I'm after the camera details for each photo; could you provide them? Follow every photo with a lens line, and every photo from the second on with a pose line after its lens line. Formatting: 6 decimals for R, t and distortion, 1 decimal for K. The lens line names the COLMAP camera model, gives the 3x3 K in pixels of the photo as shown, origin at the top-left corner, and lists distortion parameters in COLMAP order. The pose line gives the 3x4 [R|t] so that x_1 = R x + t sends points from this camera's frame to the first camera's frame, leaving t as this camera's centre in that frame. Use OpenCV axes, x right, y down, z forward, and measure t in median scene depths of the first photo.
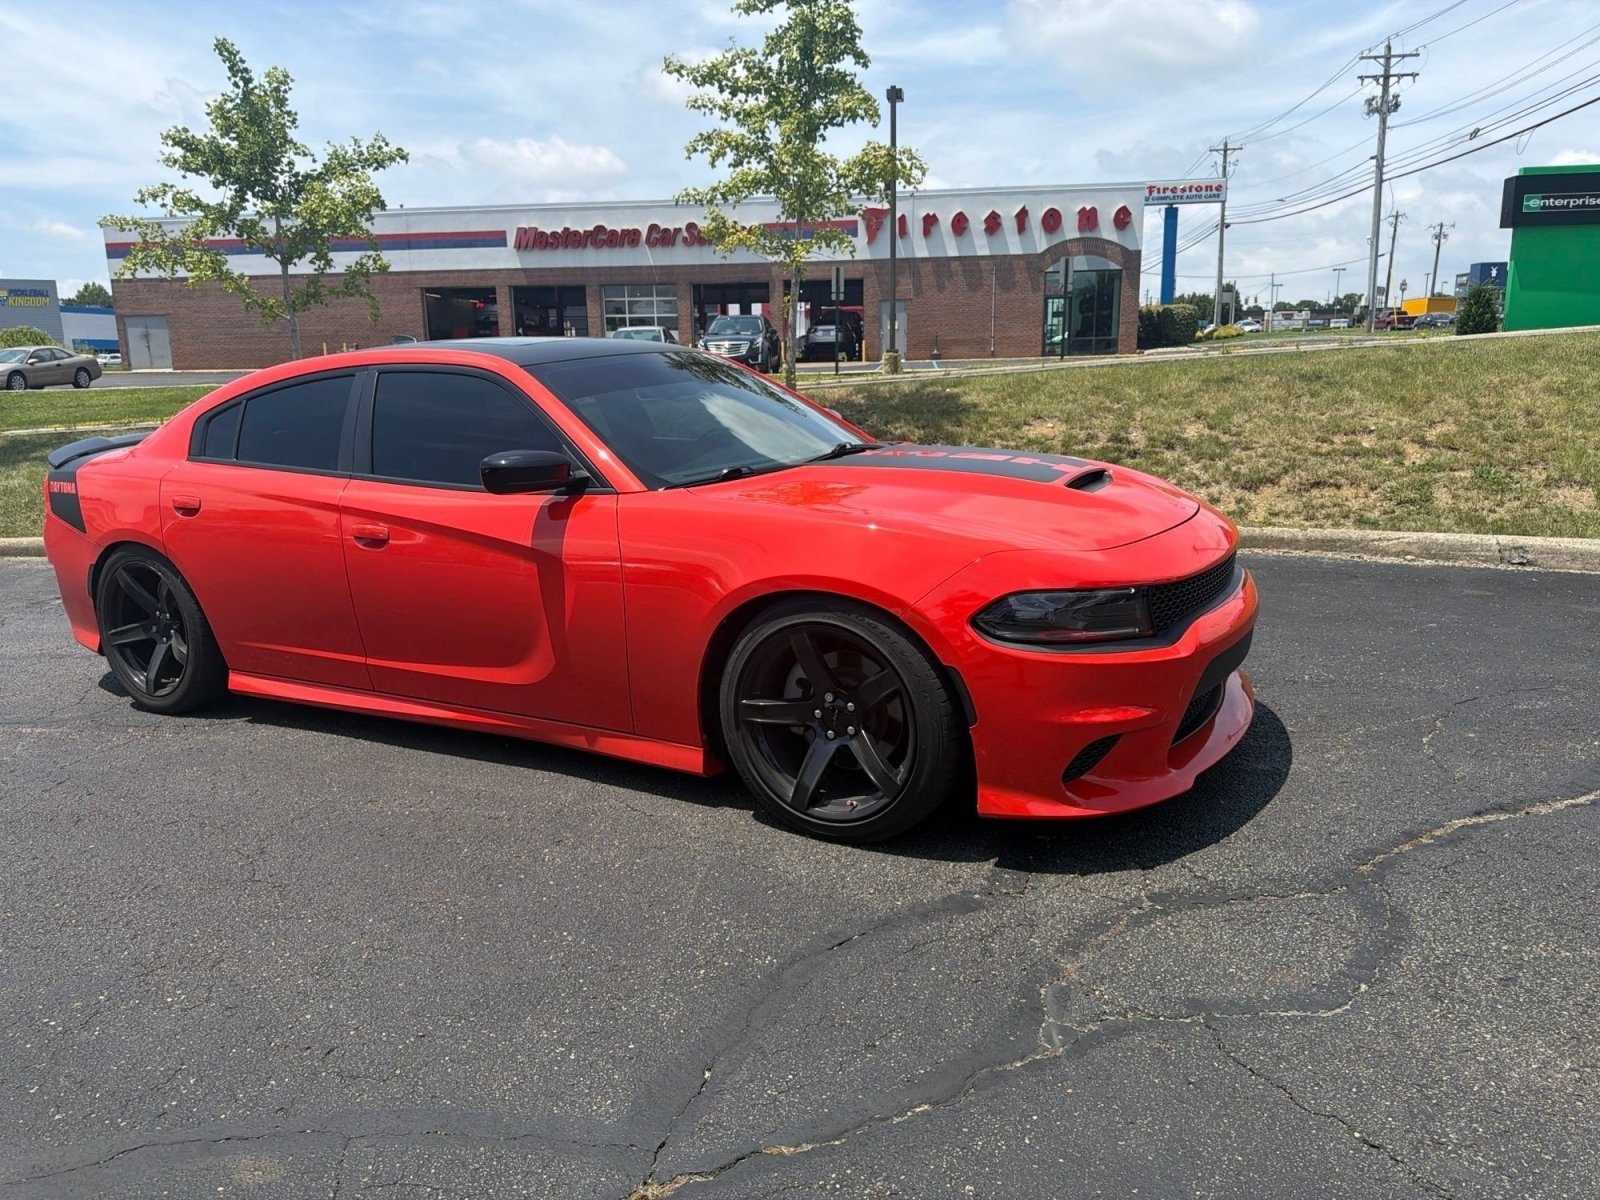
lens RADIAL K [[1138.8, 0, 785.8], [0, 1138.8, 597.9], [0, 0, 1]] dist [0.028657, -0.035474]
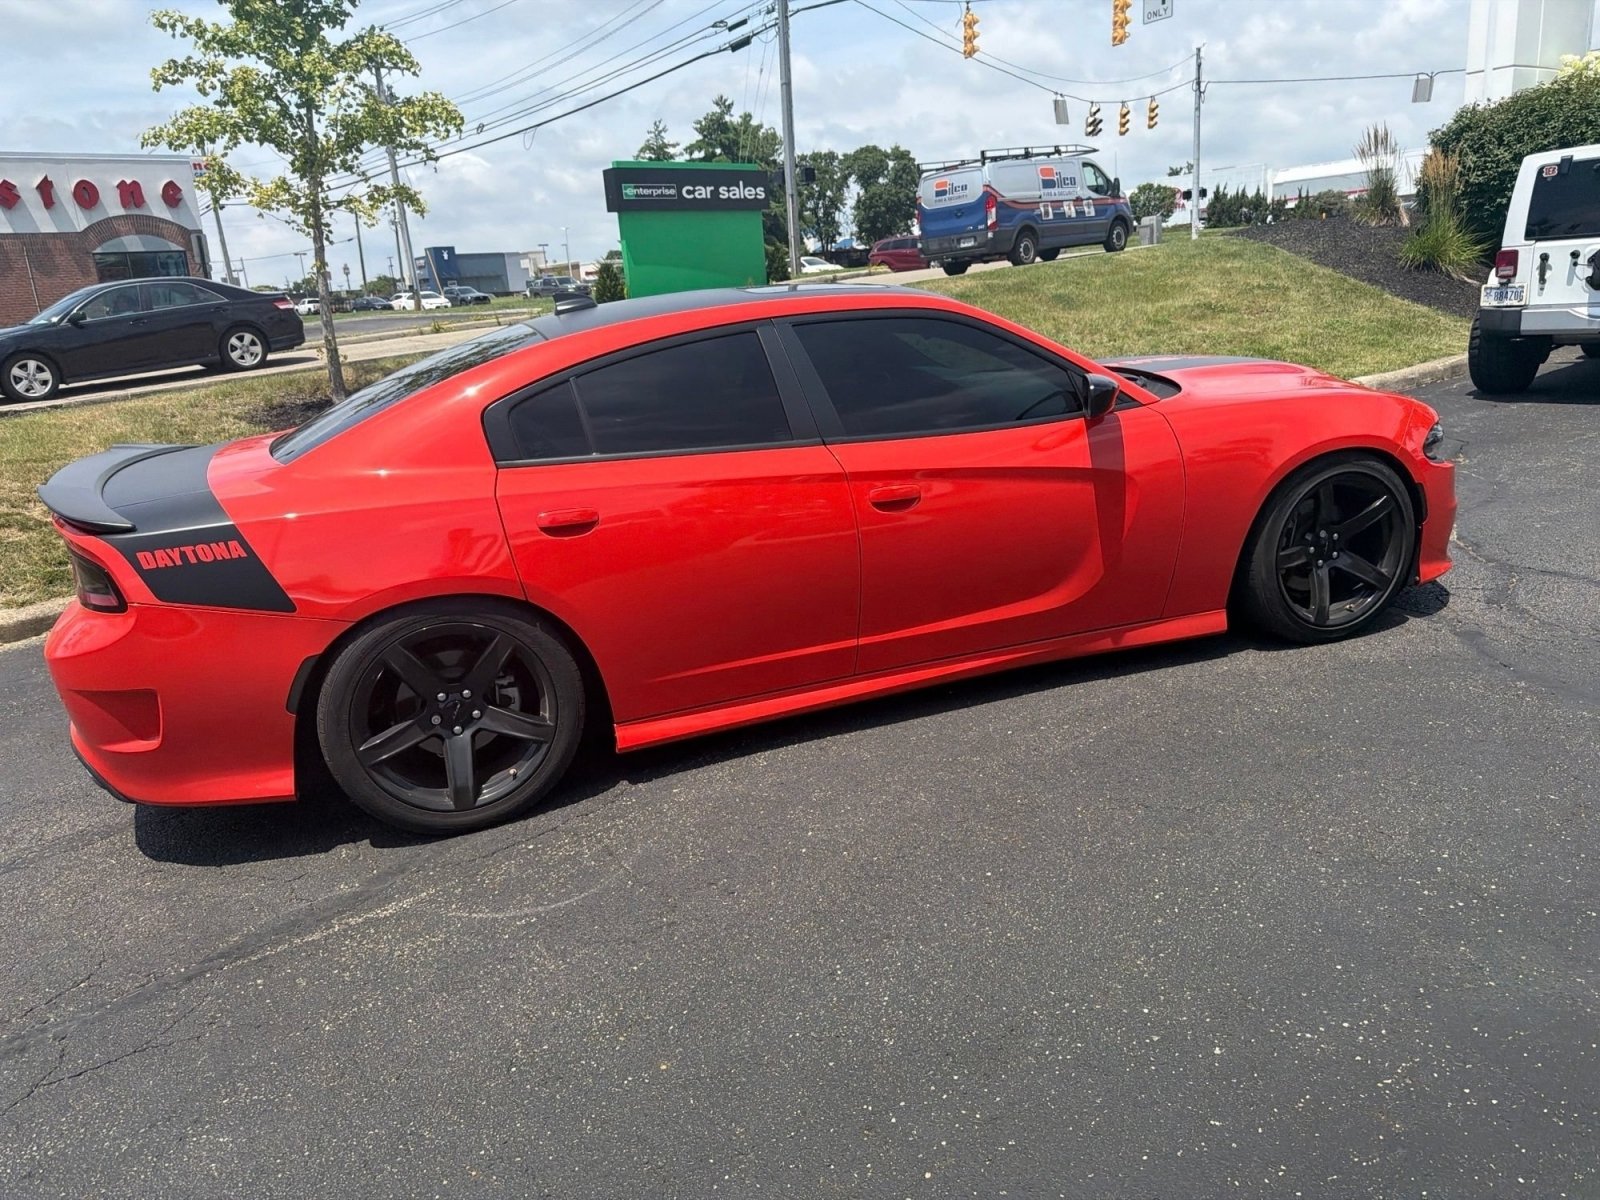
lens RADIAL K [[1138.8, 0, 788.5], [0, 1138.8, 603.7], [0, 0, 1]] dist [0.028657, -0.035474]
pose [[0.664414, -0.223599, 0.713132, -0.480525], [0.211932, 0.971396, 0.107123, -0.038526], [-0.716686, 0.079961, 0.692797, 0.191179]]
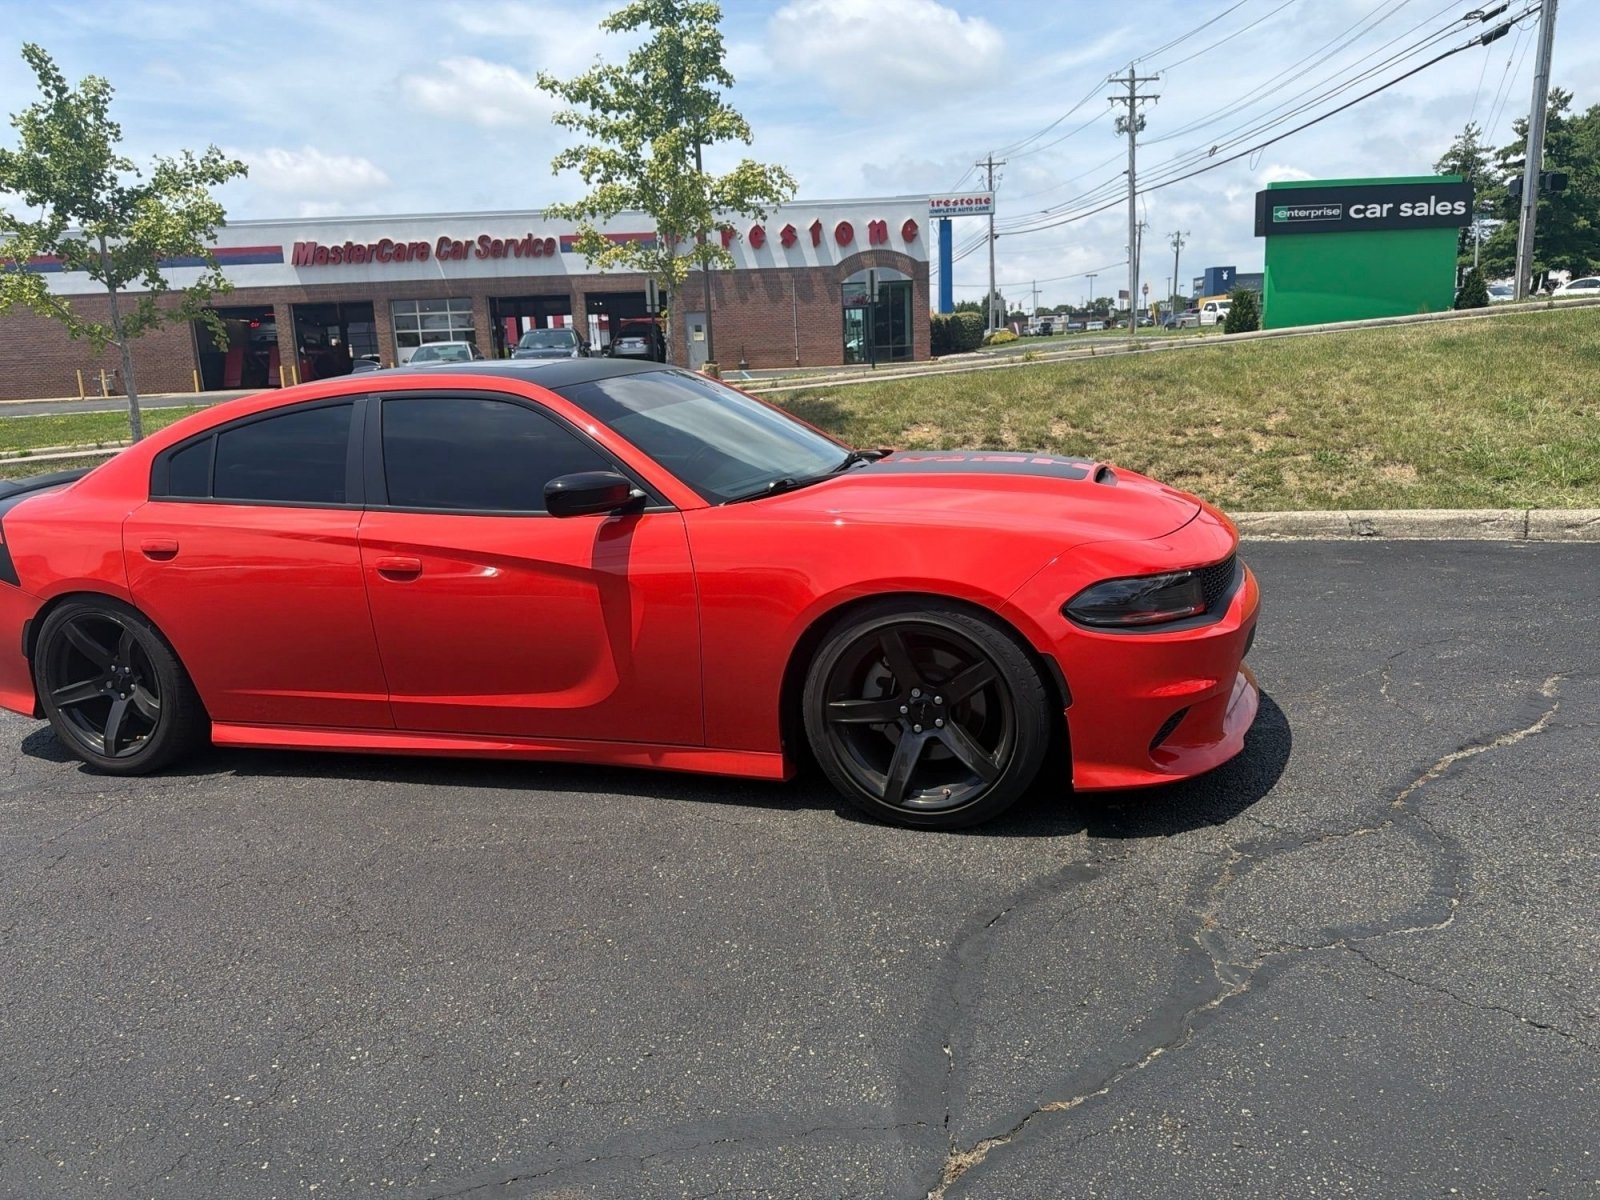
lens RADIAL K [[1138.8, 0, 797.4], [0, 1138.8, 590.7], [0, 0, 1]] dist [0.028657, -0.035474]
pose [[0.980962, -0.063997, 0.183350, -0.092583], [0.066725, 0.997733, -0.008744, -0.001890], [-0.182374, 0.020812, 0.983009, -0.005669]]
